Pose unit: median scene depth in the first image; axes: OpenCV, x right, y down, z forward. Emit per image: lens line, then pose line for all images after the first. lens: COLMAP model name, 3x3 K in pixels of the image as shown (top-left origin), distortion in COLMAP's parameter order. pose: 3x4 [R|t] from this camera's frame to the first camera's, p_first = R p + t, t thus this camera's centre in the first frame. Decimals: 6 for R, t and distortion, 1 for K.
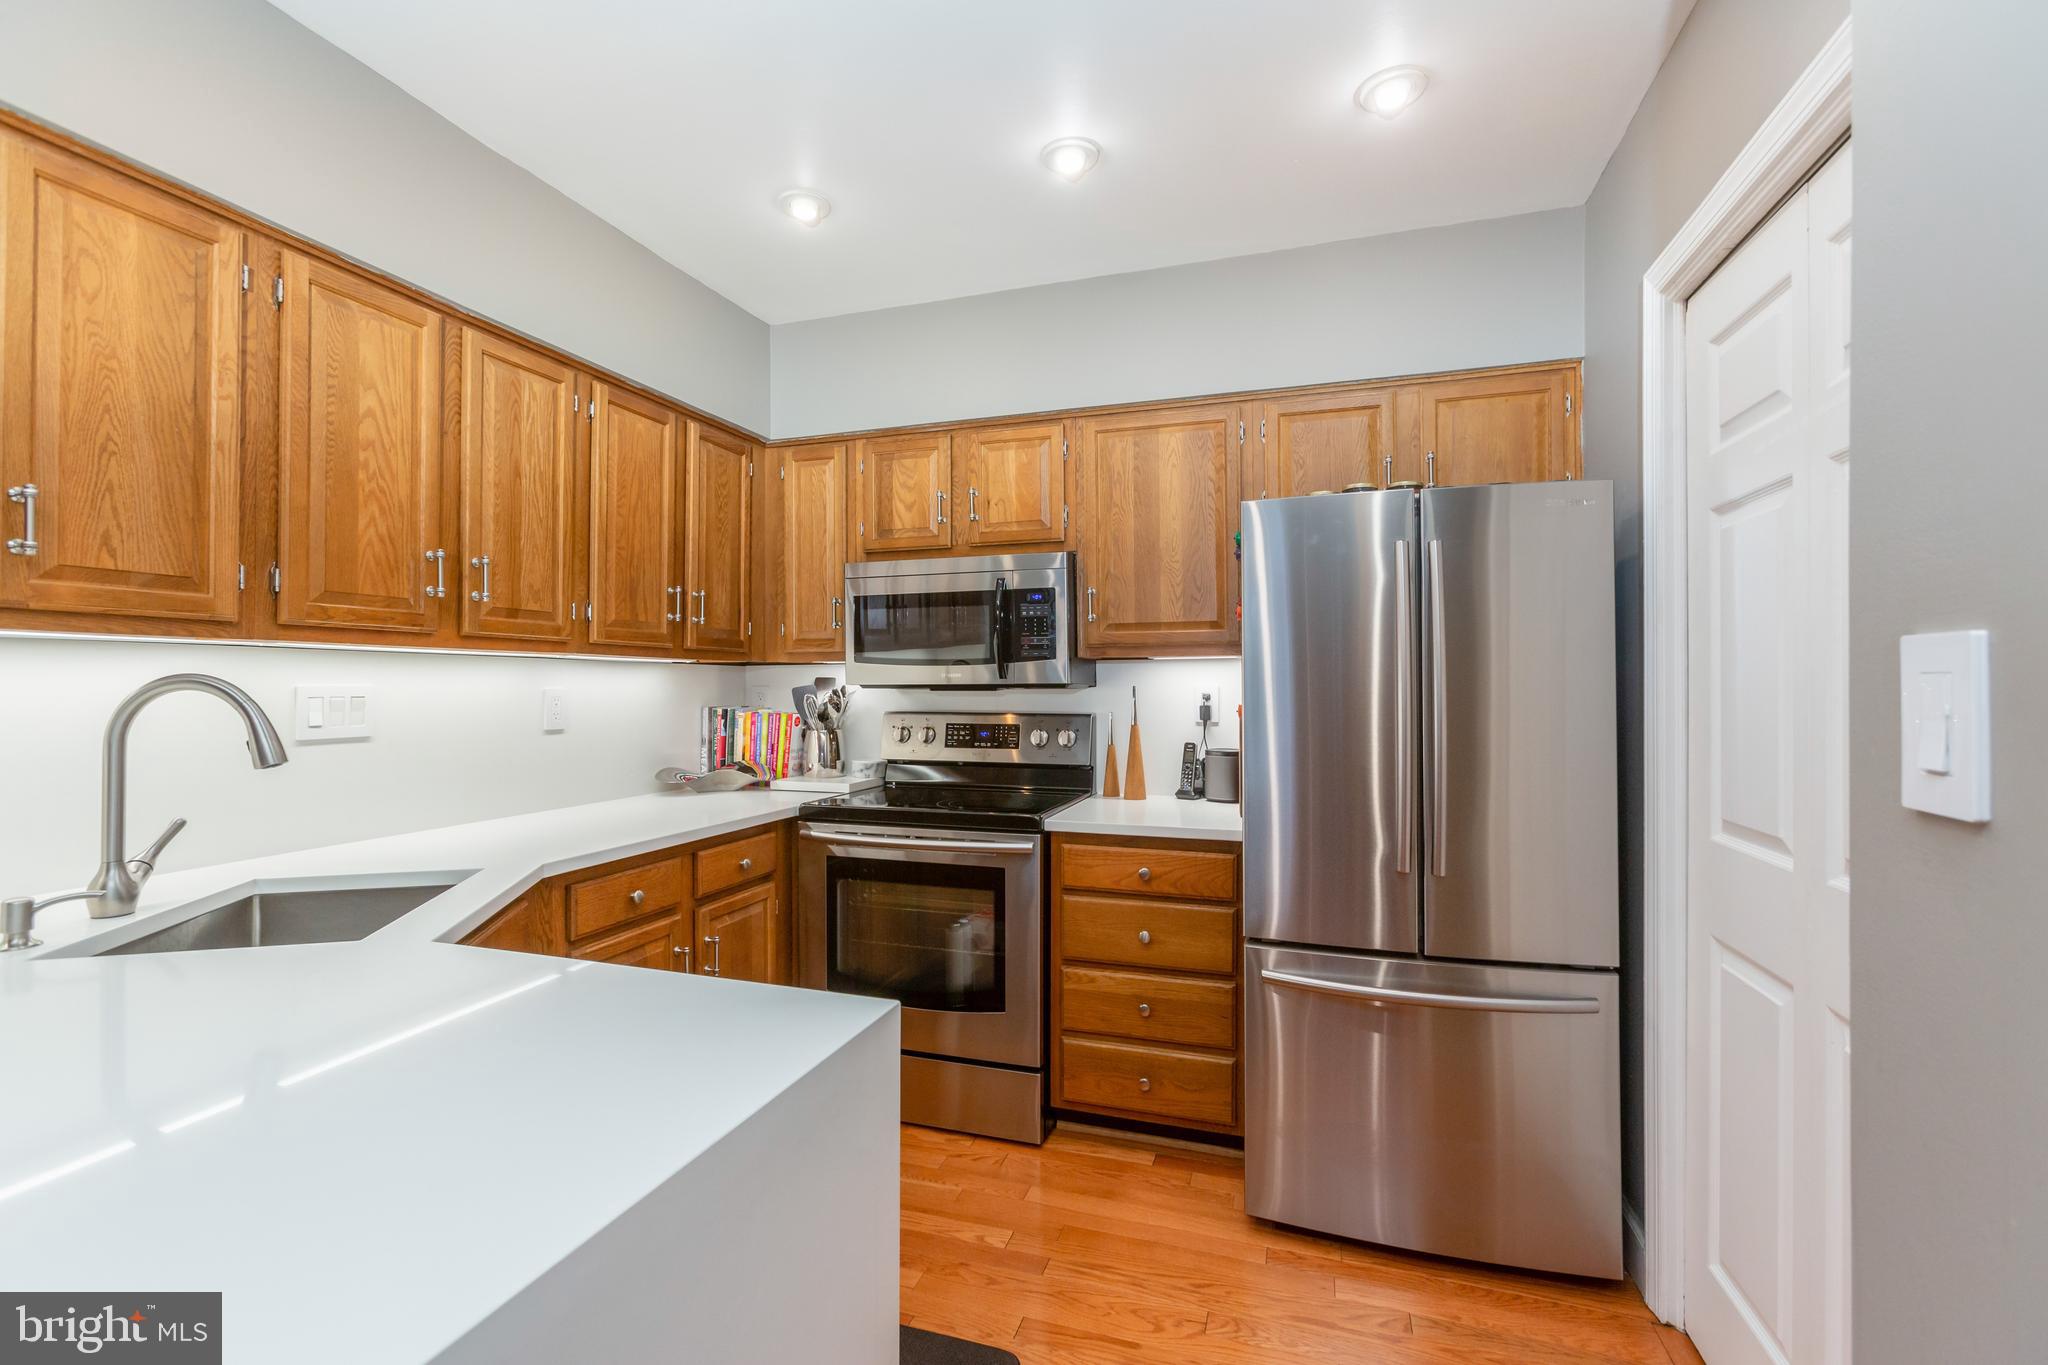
lens RADIAL K [[917.2, 0, 1011.2], [0, 917.2, 675.7], [0, 0, 1]] dist [-0.018613, 0.016963]
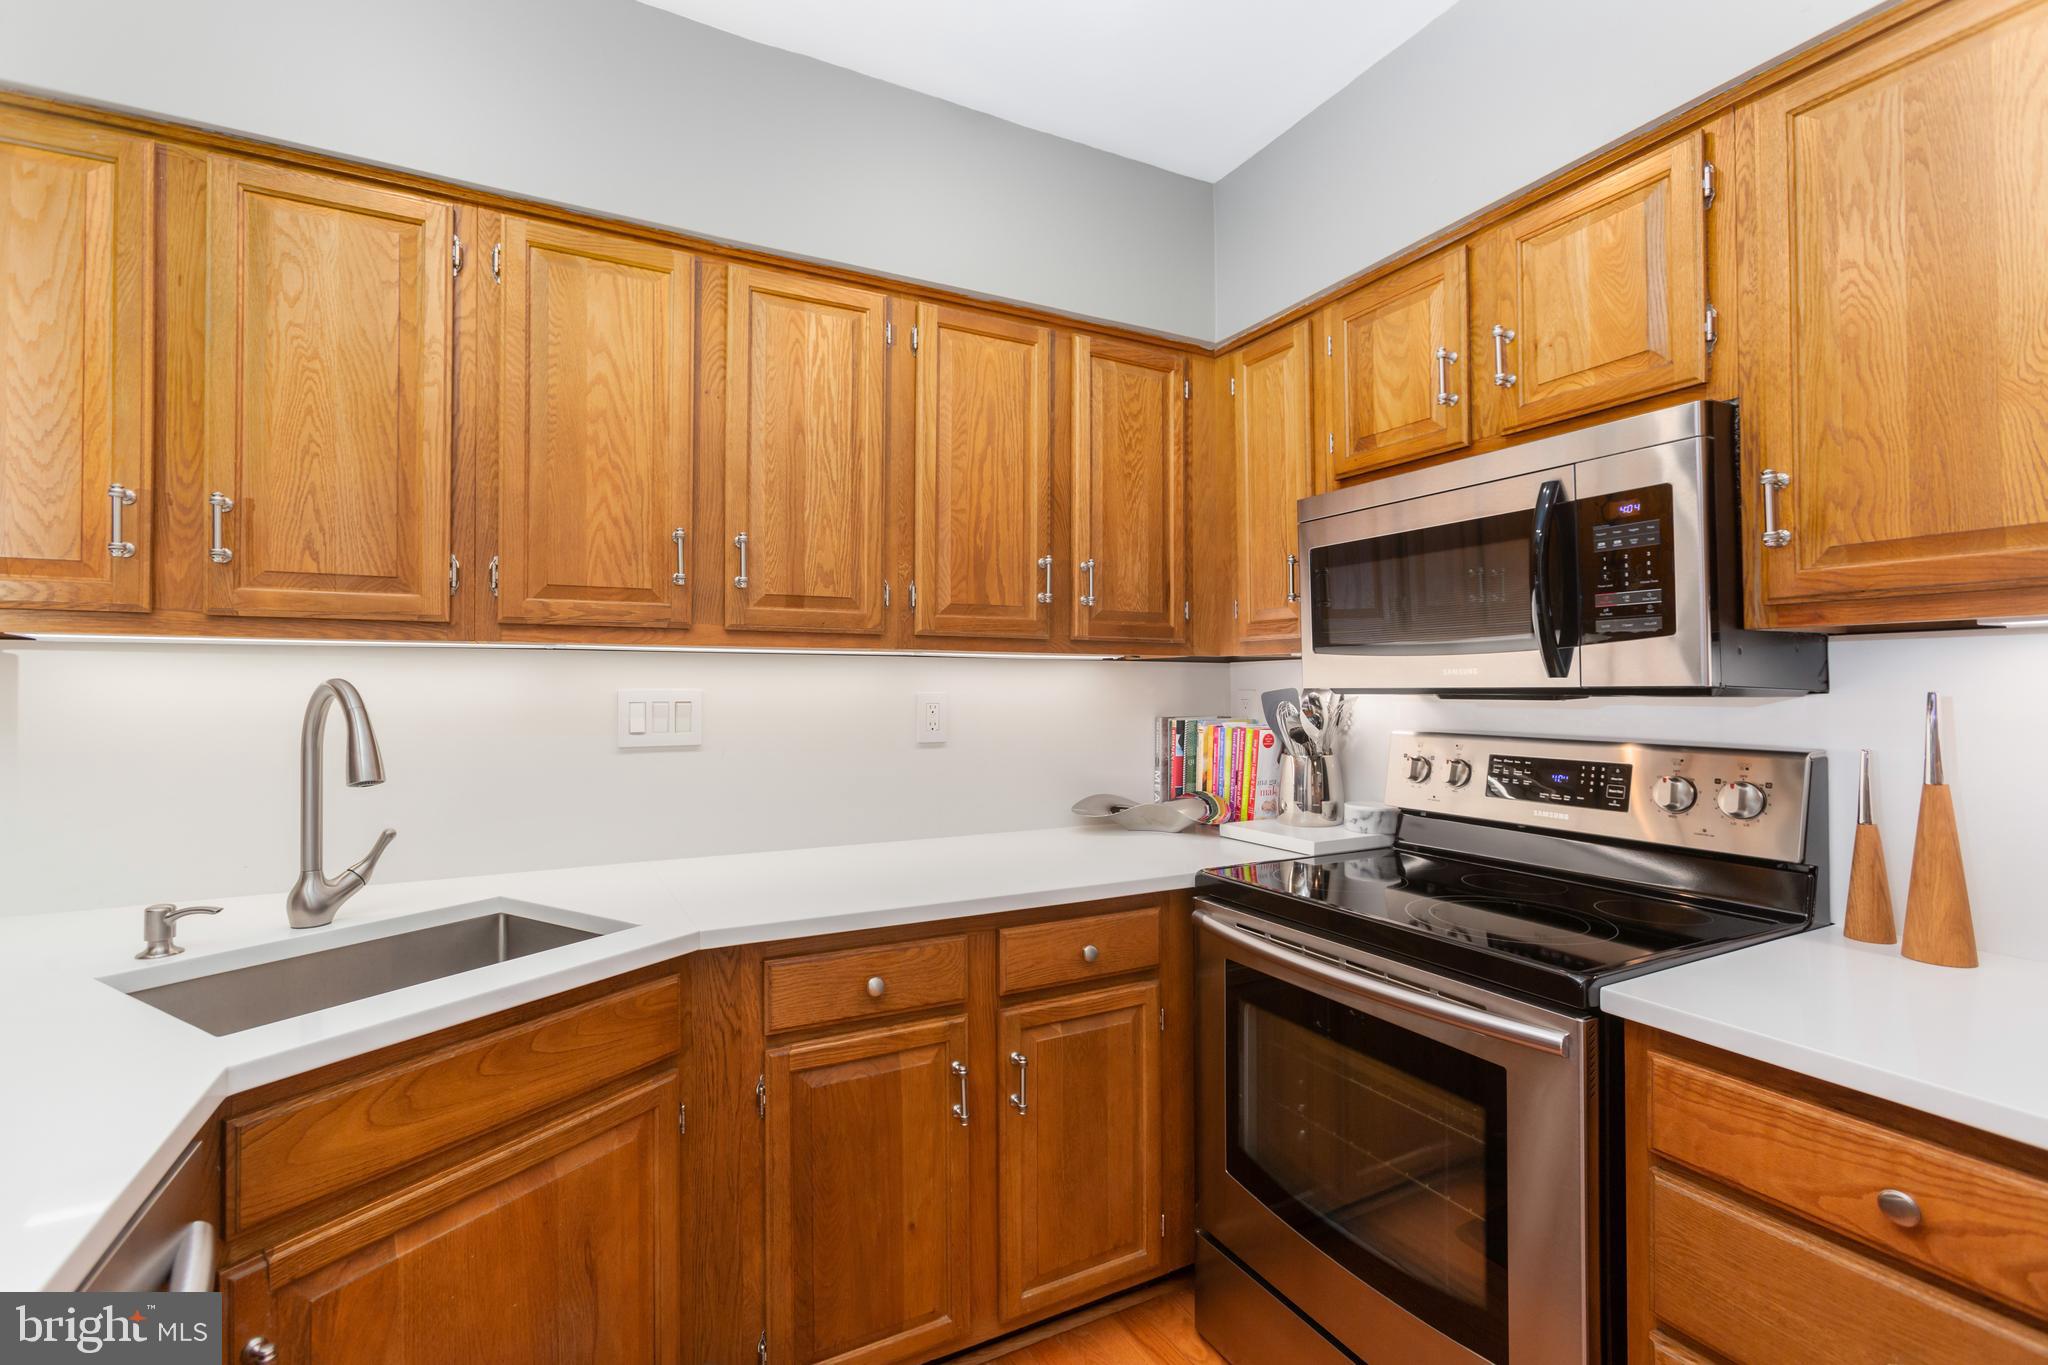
lens RADIAL K [[917.2, 0, 1011.2], [0, 917.2, 675.7], [0, 0, 1]] dist [-0.018613, 0.016963]
pose [[0.723743, -0.008865, -0.690013, 0.124834], [0.007916, 0.999958, -0.004543, 0.002656], [0.690025, -0.002174, 0.723783, 0.425957]]
